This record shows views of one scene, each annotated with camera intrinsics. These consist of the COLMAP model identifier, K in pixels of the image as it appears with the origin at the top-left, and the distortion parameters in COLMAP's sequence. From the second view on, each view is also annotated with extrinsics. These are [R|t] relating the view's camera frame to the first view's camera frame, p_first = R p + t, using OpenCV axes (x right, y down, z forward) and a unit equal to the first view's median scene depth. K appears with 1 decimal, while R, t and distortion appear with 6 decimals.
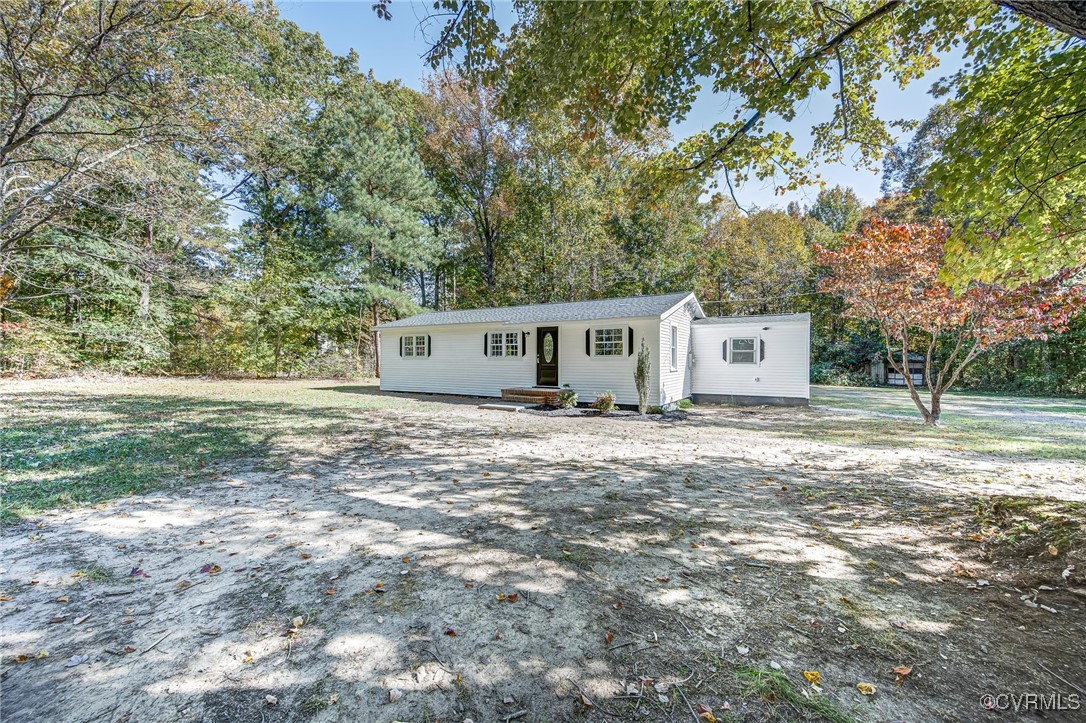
lens RADIAL K [[423.6, 0, 542.6], [0, 423.6, 363.5], [0, 0, 1]] dist [0.001826, 0.000636]
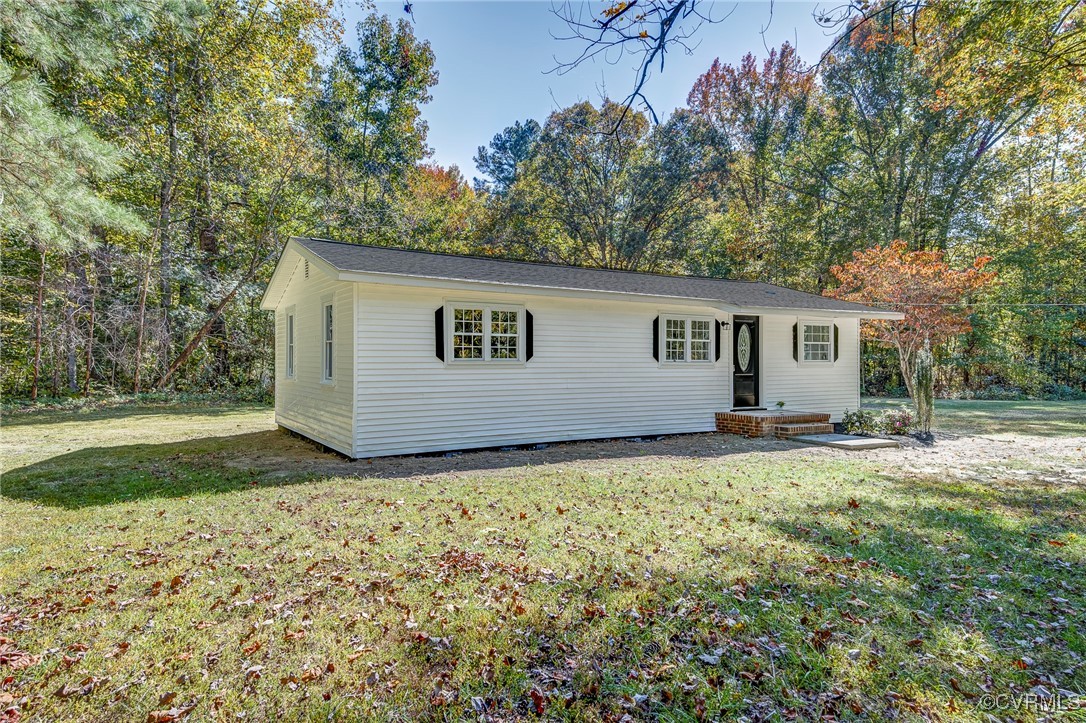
lens RADIAL K [[653.8, 0, 541.7], [0, 653.8, 356.5], [0, 0, 1]] dist [0.081711, 0.000774]
pose [[0.464761, 0.006815, 0.885410, -0.981549], [0.006841, 0.999913, -0.011287, -0.014527], [-0.885410, 0.011303, 0.464674, 0.778048]]
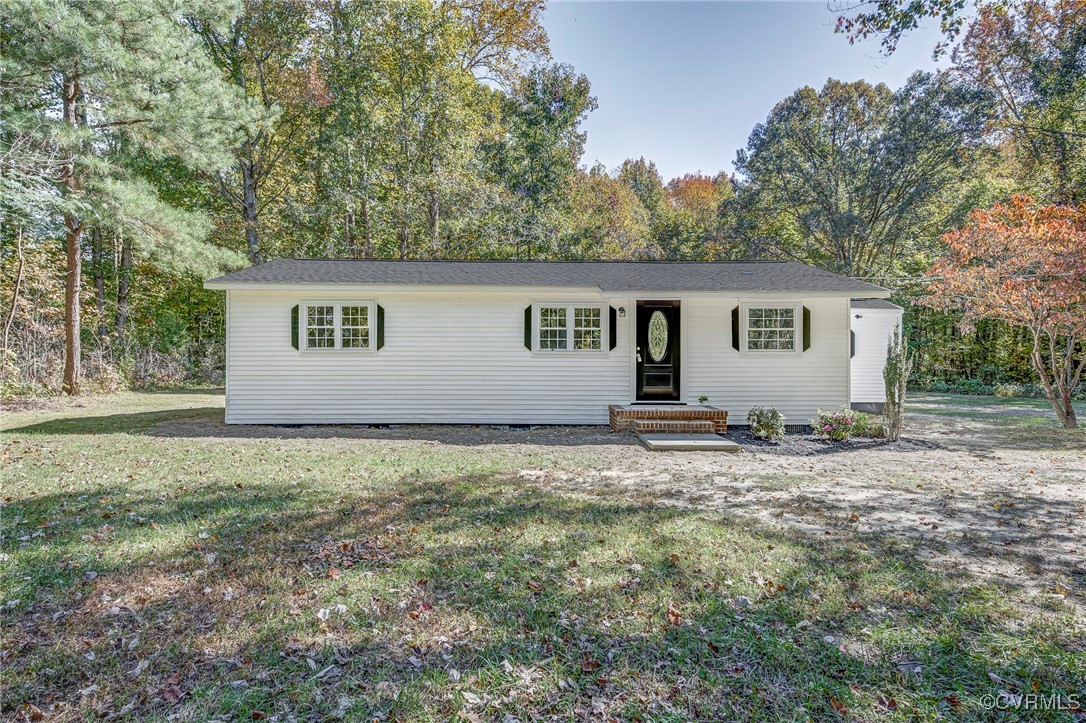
lens RADIAL K [[576.7, 0, 542.8], [0, 576.7, 359.3], [0, 0, 1]] dist [0.002176, 0.000231]
pose [[0.852259, -0.002977, 0.523112, -0.523496], [0.002400, 0.999996, 0.001781, -0.006461], [-0.523115, -0.000262, 0.852262, 0.385812]]
